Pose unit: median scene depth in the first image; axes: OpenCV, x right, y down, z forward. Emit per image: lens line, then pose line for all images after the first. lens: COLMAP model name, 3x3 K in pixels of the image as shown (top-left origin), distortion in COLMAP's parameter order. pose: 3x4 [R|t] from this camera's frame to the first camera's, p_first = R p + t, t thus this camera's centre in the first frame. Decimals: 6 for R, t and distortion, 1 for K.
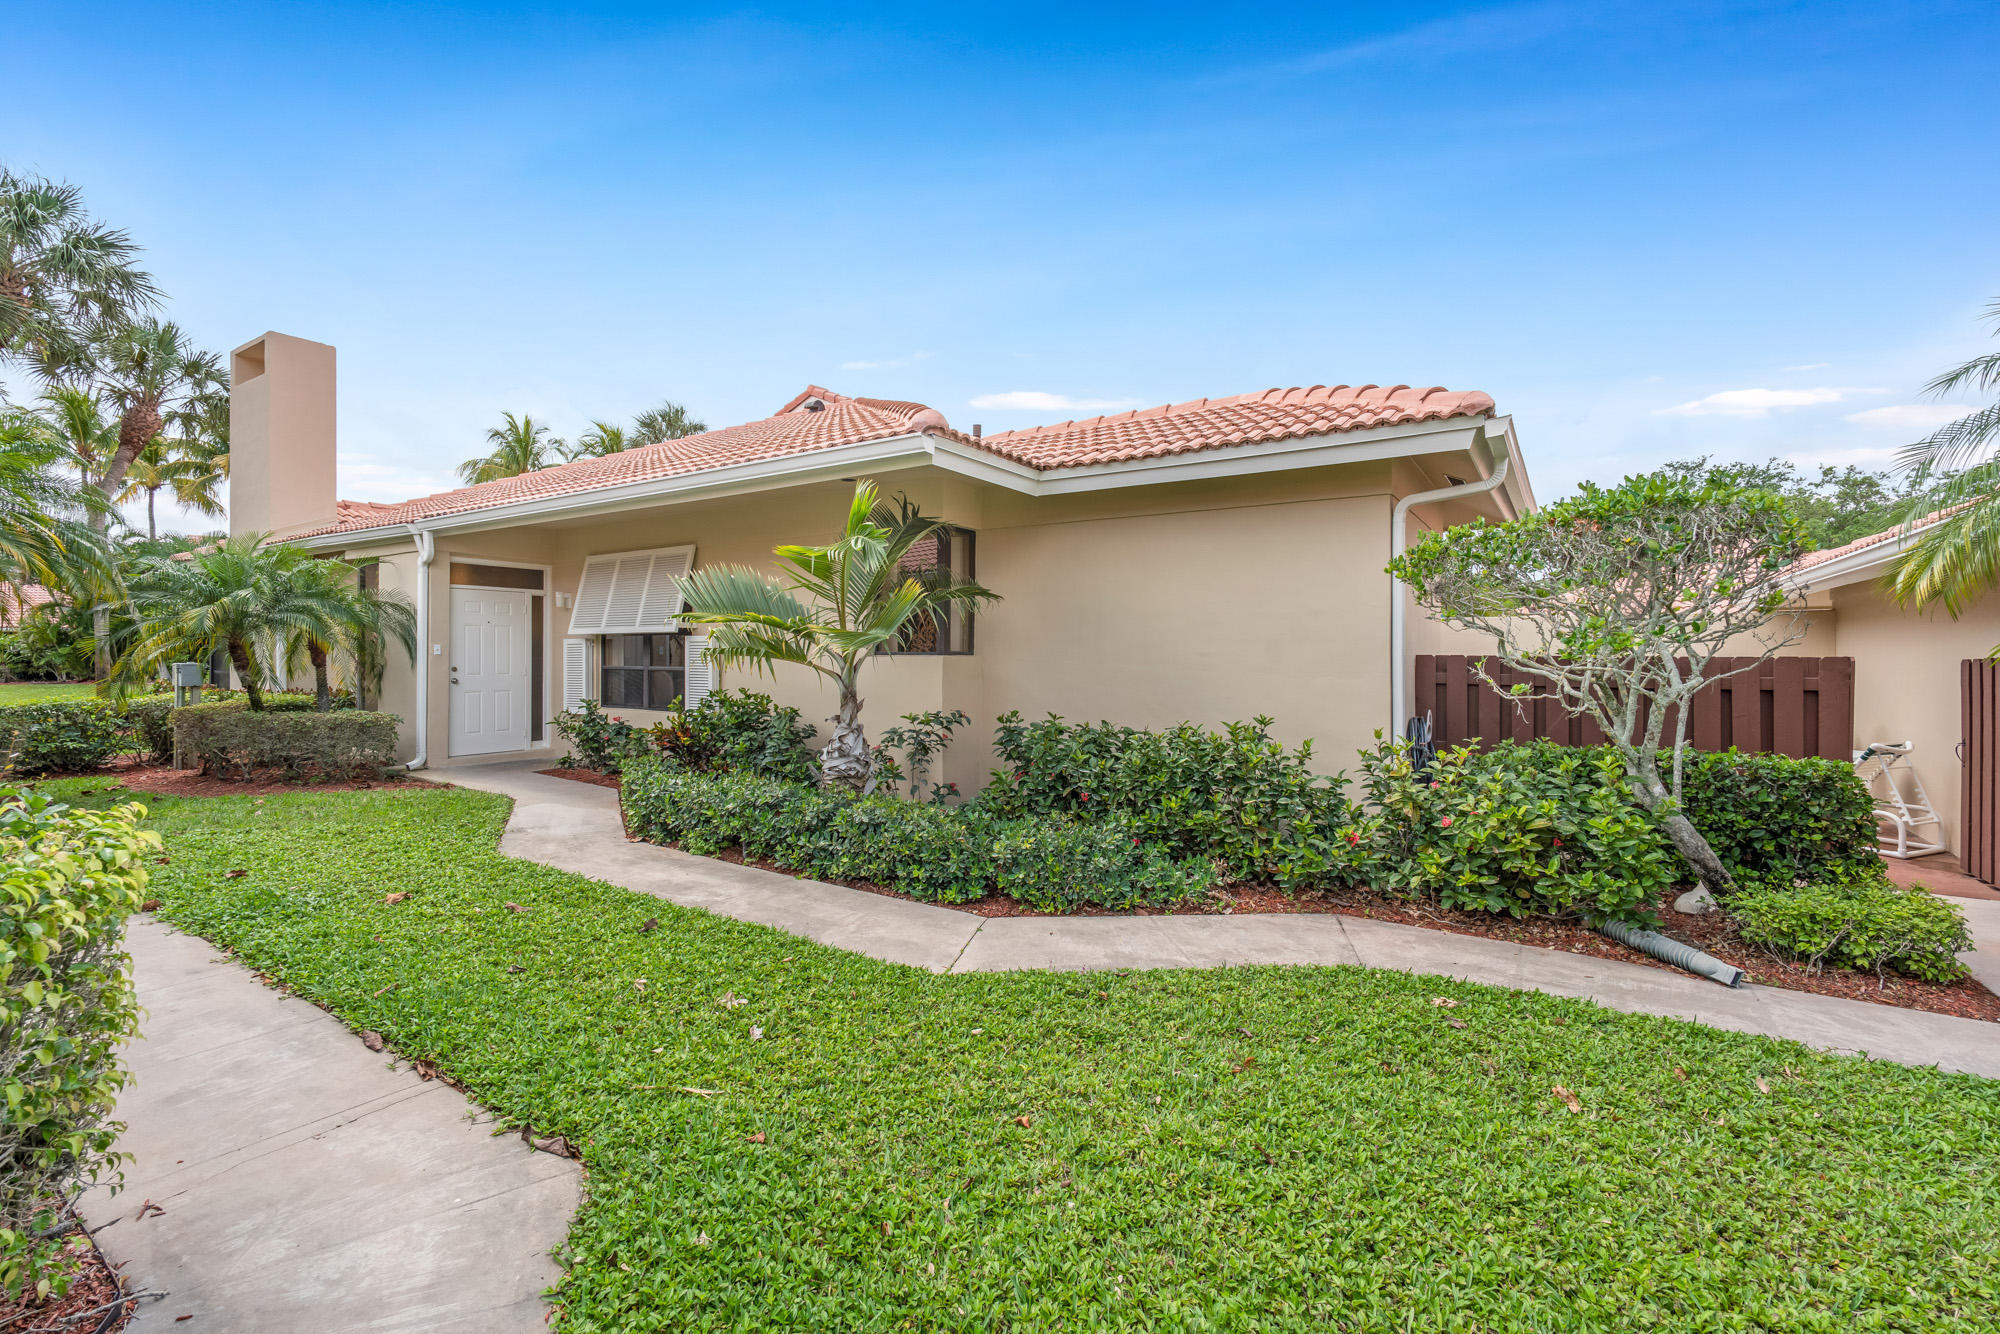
lens RADIAL K [[860.2, 0, 994.9], [0, 860.2, 659.6], [0, 0, 1]] dist [0.003959, 0.000156]
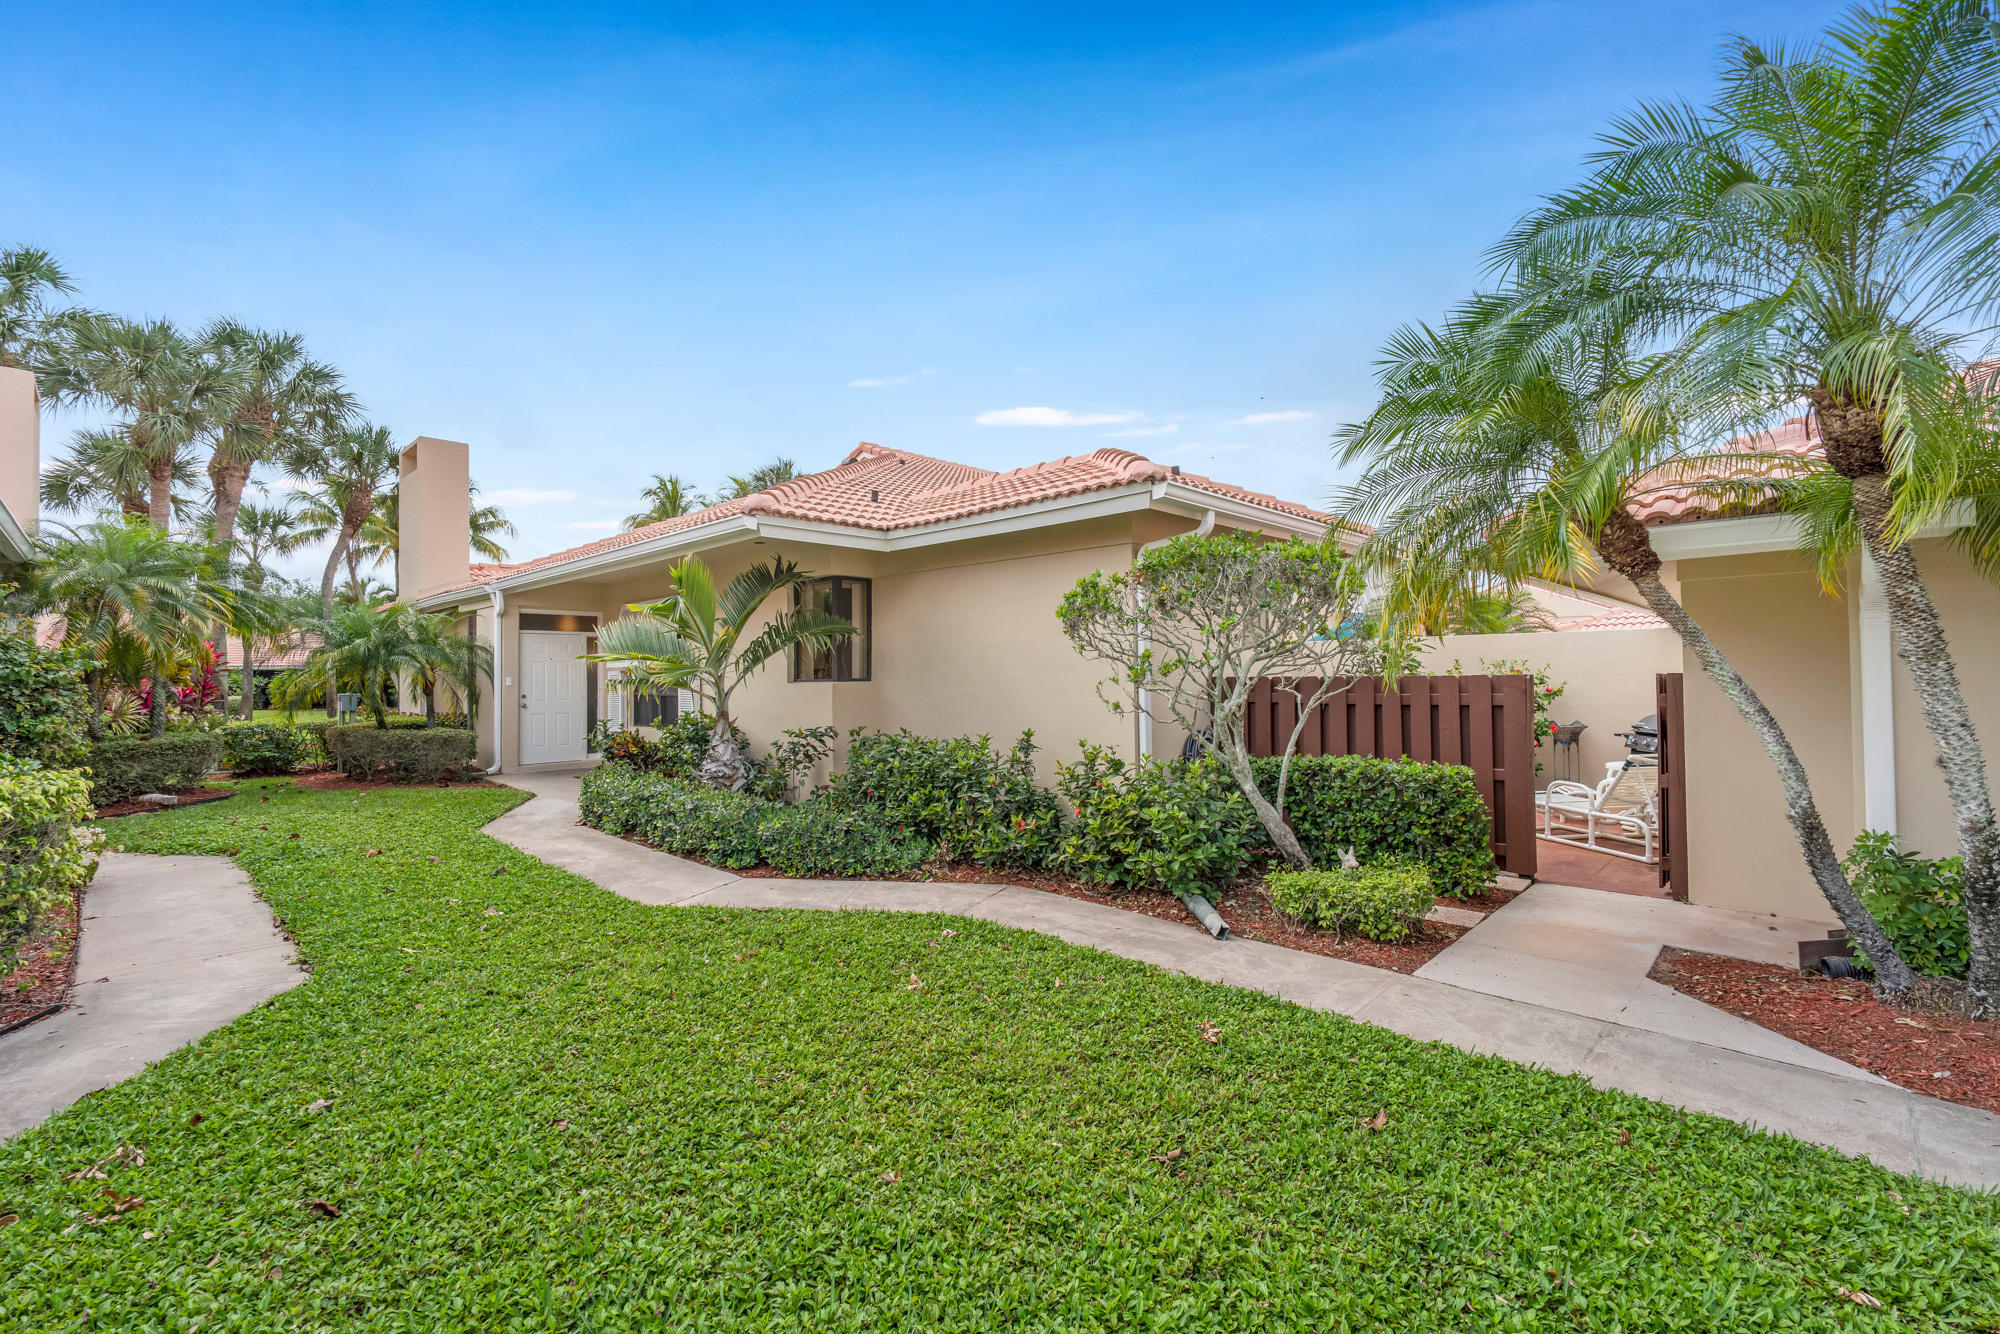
lens RADIAL K [[860.2, 0, 1011.7], [0, 860.2, 670.2], [0, 0, 1]] dist [0.003959, 0.000156]
pose [[0.982774, -0.014776, -0.184218, 0.369034], [0.012365, 0.999822, -0.014229, -0.001001], [0.184396, 0.011706, 0.982782, -0.142455]]
